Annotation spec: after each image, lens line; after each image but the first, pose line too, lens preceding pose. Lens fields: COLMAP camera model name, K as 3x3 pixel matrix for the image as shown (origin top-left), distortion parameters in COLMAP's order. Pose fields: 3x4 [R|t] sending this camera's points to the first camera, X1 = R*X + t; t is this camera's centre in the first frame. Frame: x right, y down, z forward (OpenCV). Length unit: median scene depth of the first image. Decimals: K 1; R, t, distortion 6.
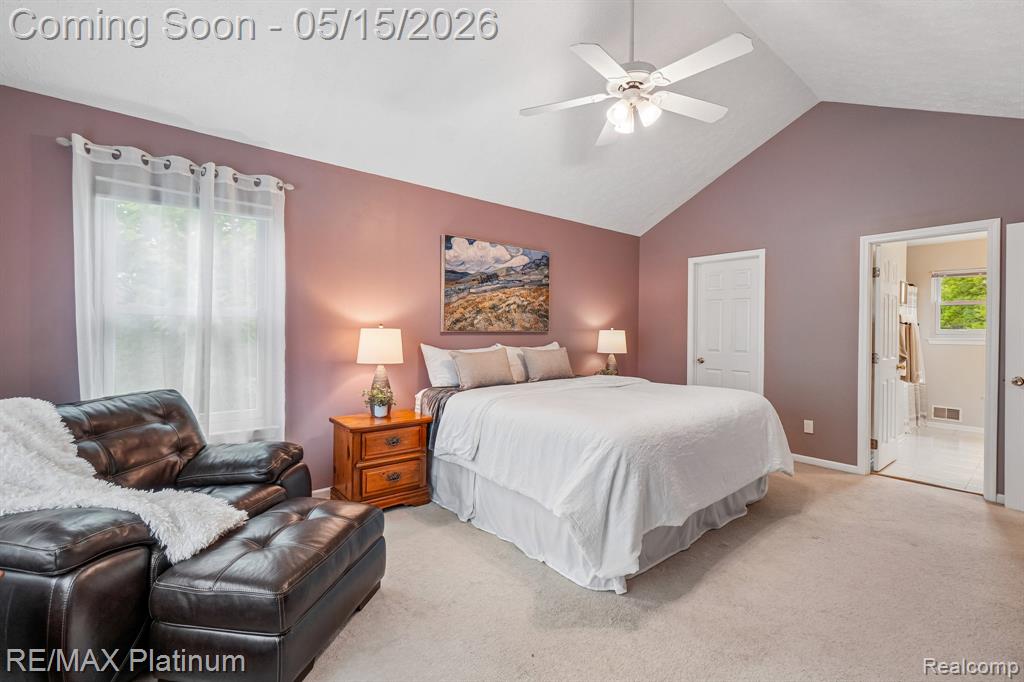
lens RADIAL K [[455.9, 0, 506.5], [0, 455.9, 333.4], [0, 0, 1]] dist [-0.008825, 0.002249]
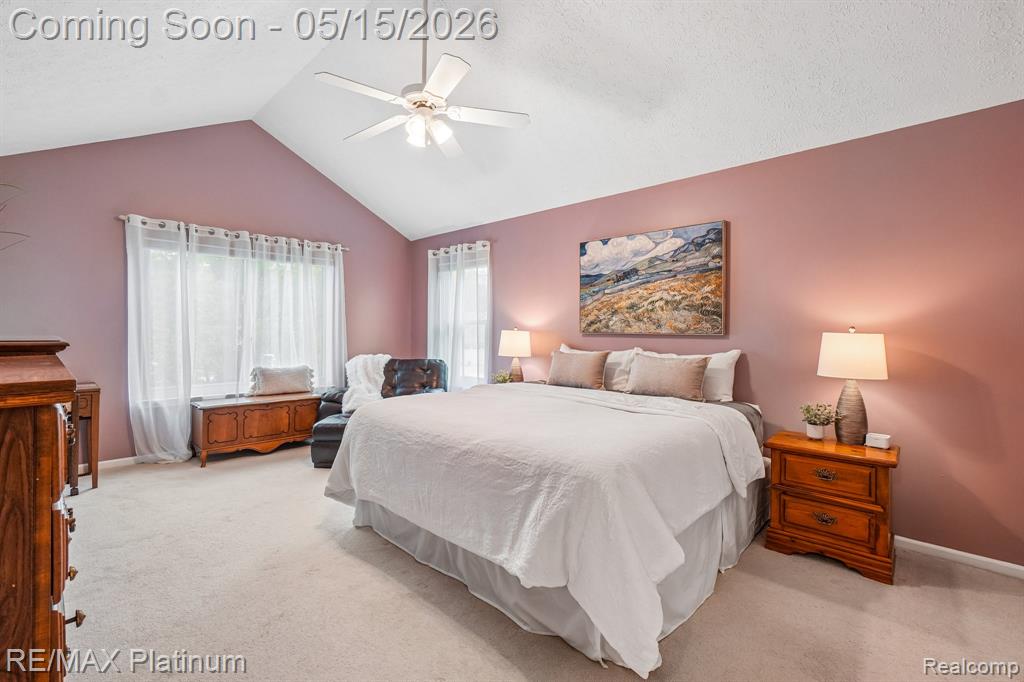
lens RADIAL K [[455.9, 0, 517.7], [0, 455.9, 335.4], [0, 0, 1]] dist [-0.008825, 0.002249]
pose [[0.096848, 0.005350, -0.995285, 0.850934], [-0.015280, 0.999876, 0.003888, -0.000628], [0.995182, 0.014831, 0.096918, 0.698096]]
